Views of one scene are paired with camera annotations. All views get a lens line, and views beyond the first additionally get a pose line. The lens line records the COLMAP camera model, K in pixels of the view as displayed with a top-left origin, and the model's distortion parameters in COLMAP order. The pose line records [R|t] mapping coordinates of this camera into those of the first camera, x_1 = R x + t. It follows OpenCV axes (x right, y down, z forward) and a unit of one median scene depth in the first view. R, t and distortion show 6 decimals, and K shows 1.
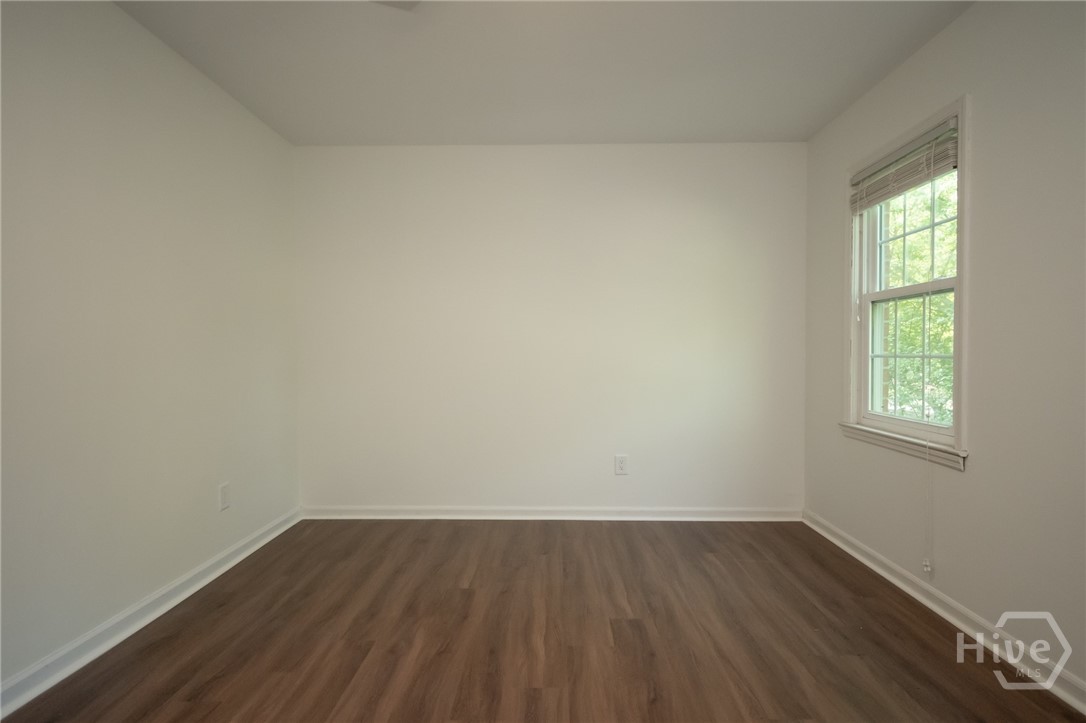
lens RADIAL K [[569.7, 0, 543.0], [0, 569.7, 361.5], [0, 0, 1]] dist [-0.000645, -0.000513]
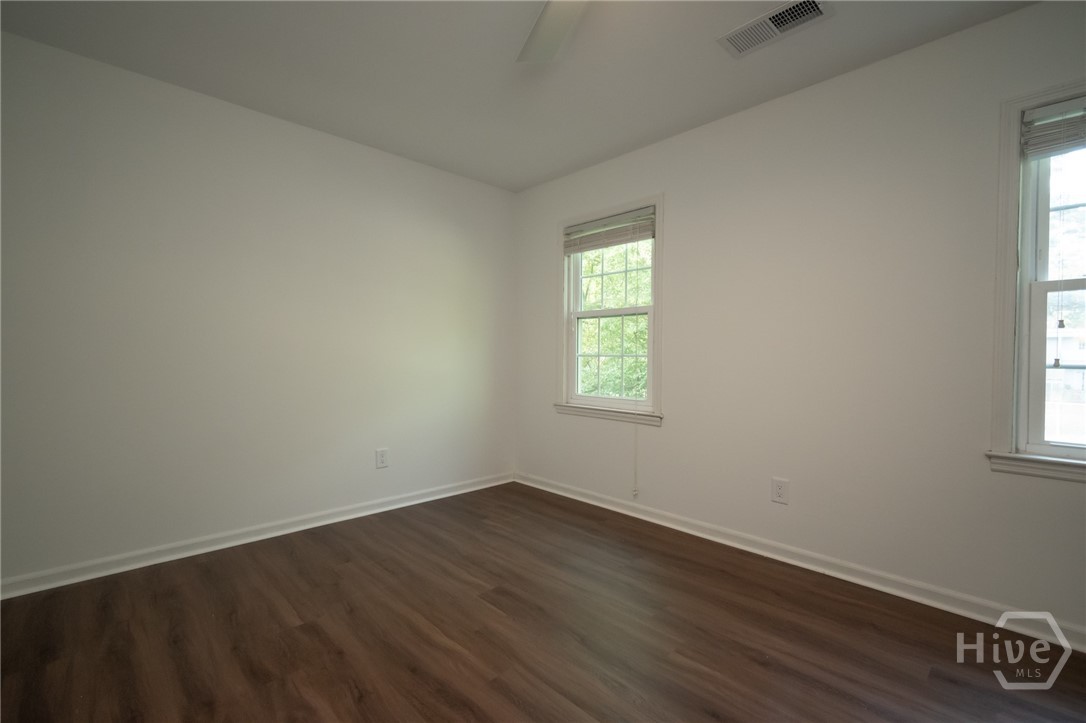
lens RADIAL K [[478.8, 0, 543.0], [0, 478.8, 361.5], [0, 0, 1]] dist [0.001323, -0.000157]
pose [[0.705688, -0.002924, 0.708517, -0.373147], [0.004405, 0.999990, -0.000260, 0.005732], [-0.708509, 0.003305, 0.705694, 0.225160]]
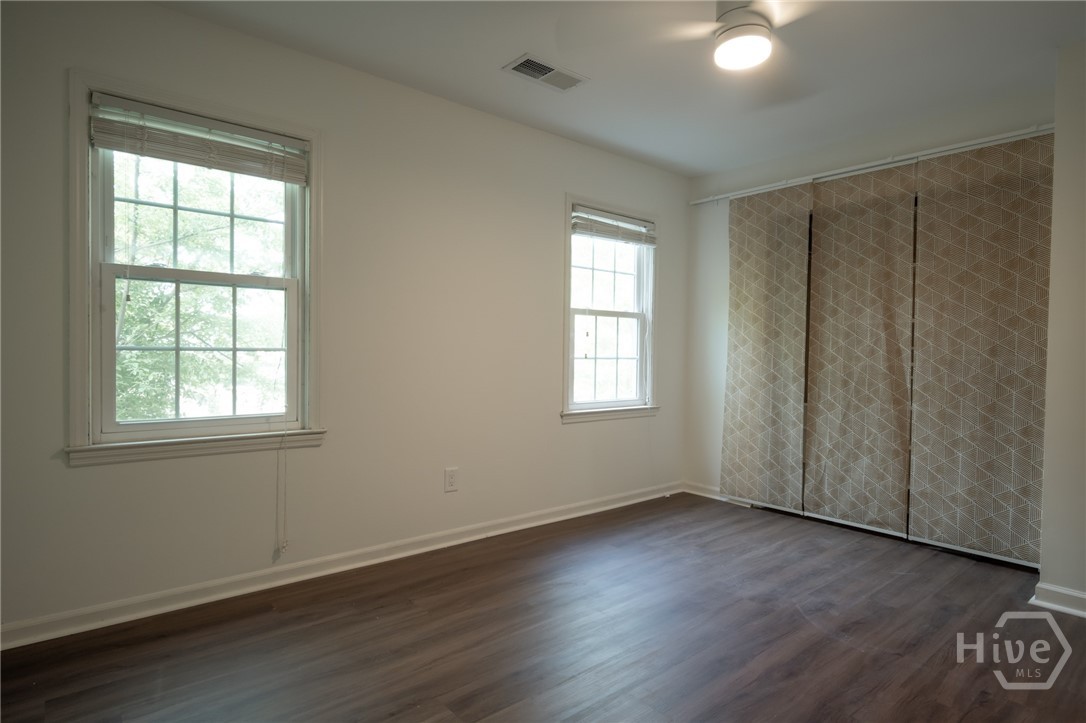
lens RADIAL K [[582.9, 0, 544.0], [0, 582.9, 365.5], [0, 0, 1]] dist [0.001839, 0.000381]
pose [[-0.656548, -0.022725, 0.753942, -0.403757], [0.003015, 0.999459, 0.032751, -0.012460], [-0.754278, 0.023776, -0.656125, 1.178264]]
